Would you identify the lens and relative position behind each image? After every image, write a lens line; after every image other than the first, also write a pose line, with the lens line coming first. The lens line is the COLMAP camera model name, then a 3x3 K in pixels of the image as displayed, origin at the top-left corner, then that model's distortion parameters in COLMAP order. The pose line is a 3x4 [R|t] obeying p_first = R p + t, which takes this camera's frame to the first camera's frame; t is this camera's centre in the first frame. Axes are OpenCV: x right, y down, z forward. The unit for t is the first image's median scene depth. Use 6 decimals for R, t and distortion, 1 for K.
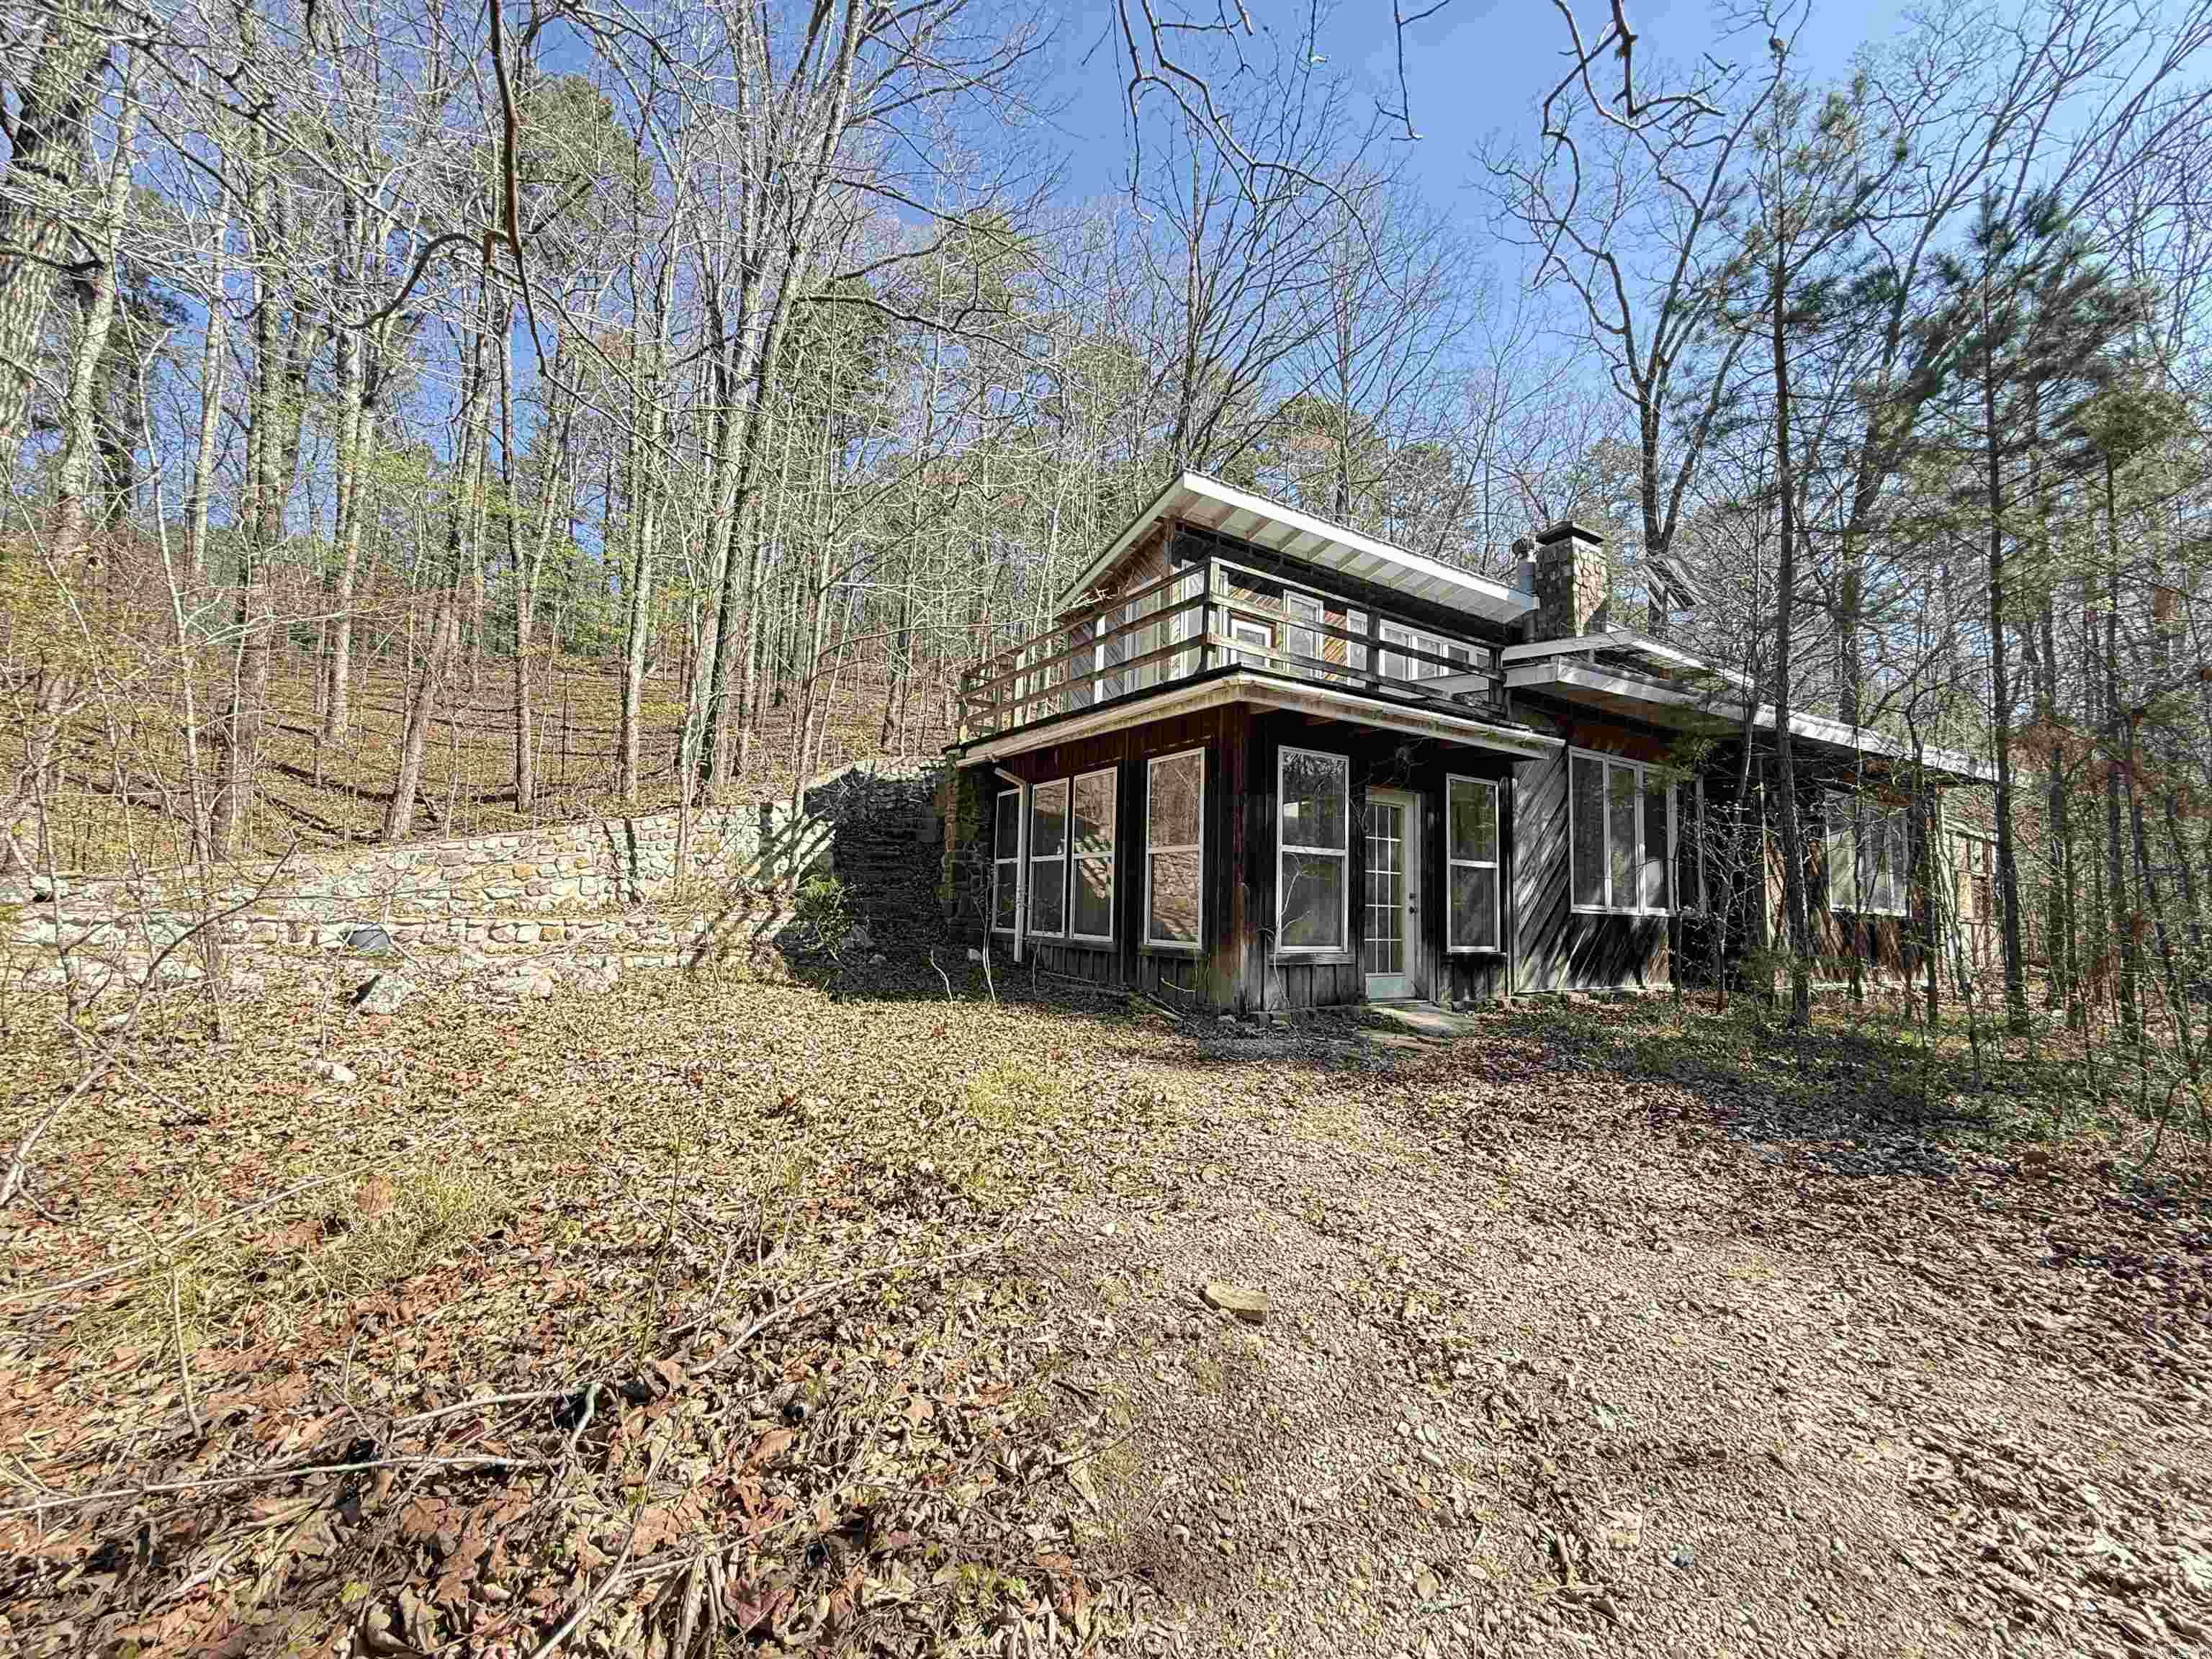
lens RADIAL K [[881.7, 0, 1086.3], [0, 881.7, 822.9], [0, 0, 1]] dist [-0.012492, 0.003151]
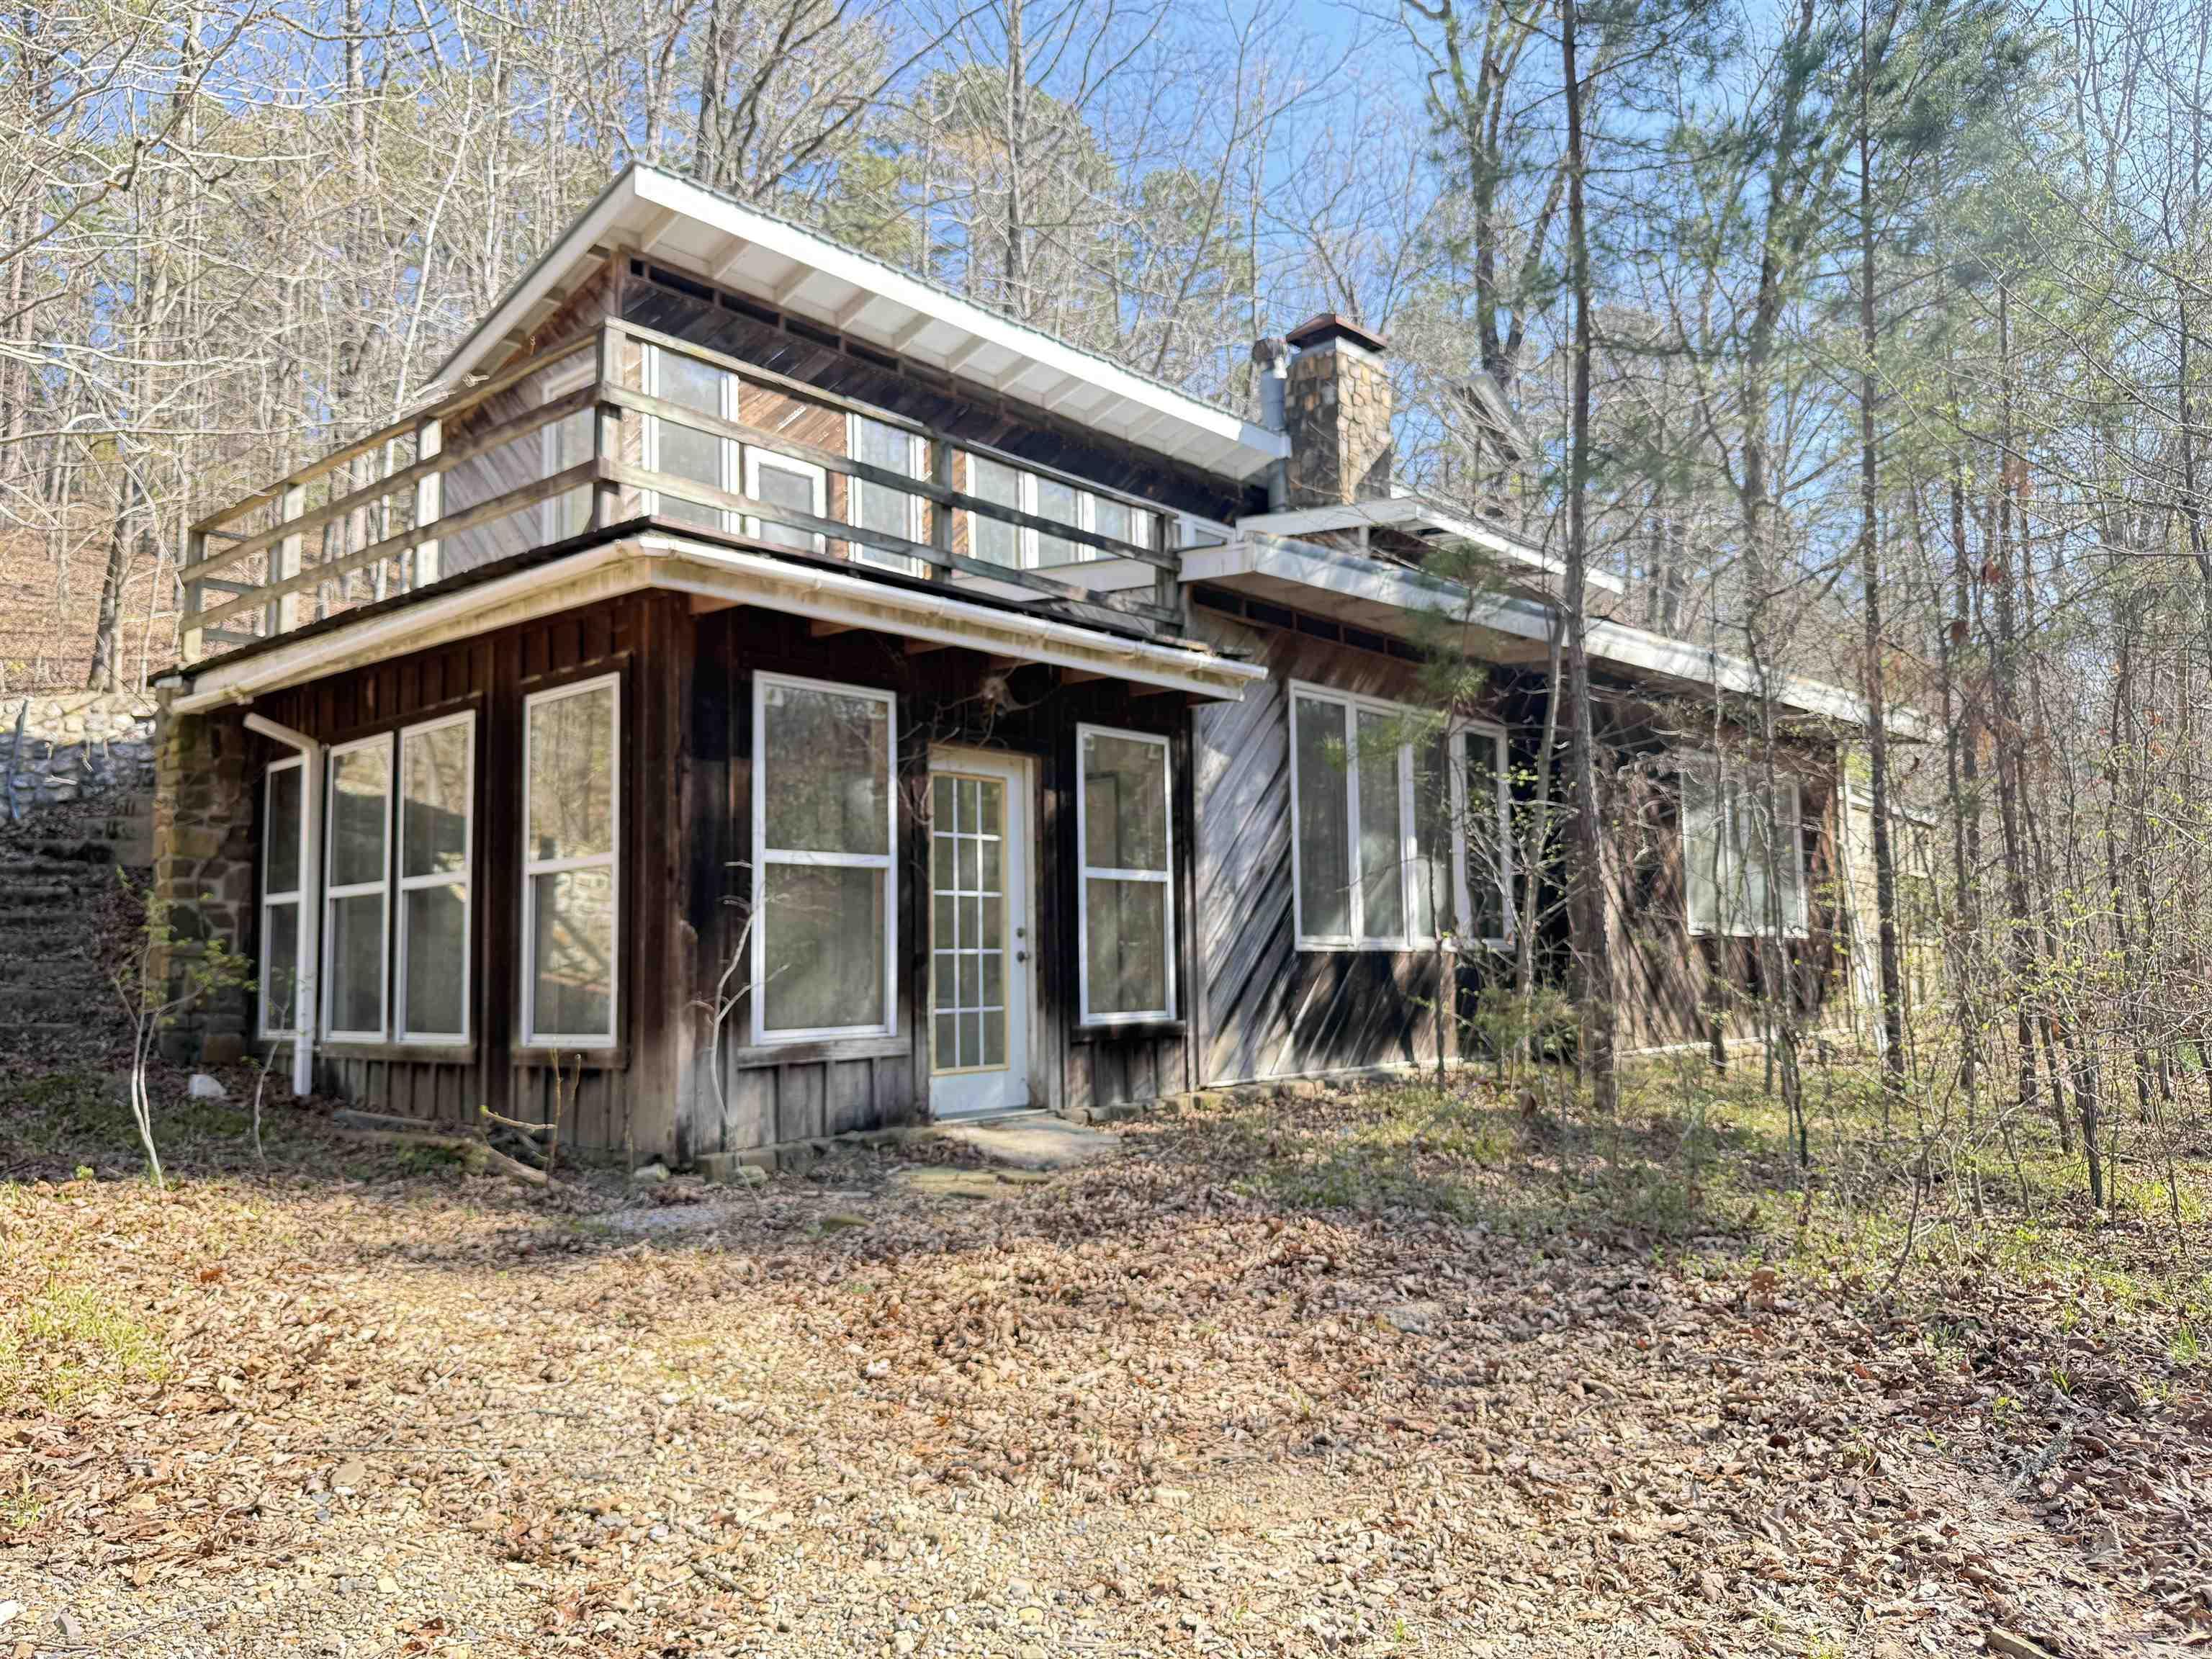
lens RADIAL K [[1572.1, 0, 1102.4], [0, 1572.1, 817.8], [0, 0, 1]] dist [0.028068, -0.054250]
pose [[0.956822, -0.018979, 0.290054, 0.129794], [0.019563, 0.999808, 0.000888, 0.007635], [-0.290015, 0.004824, 0.957010, -0.011190]]
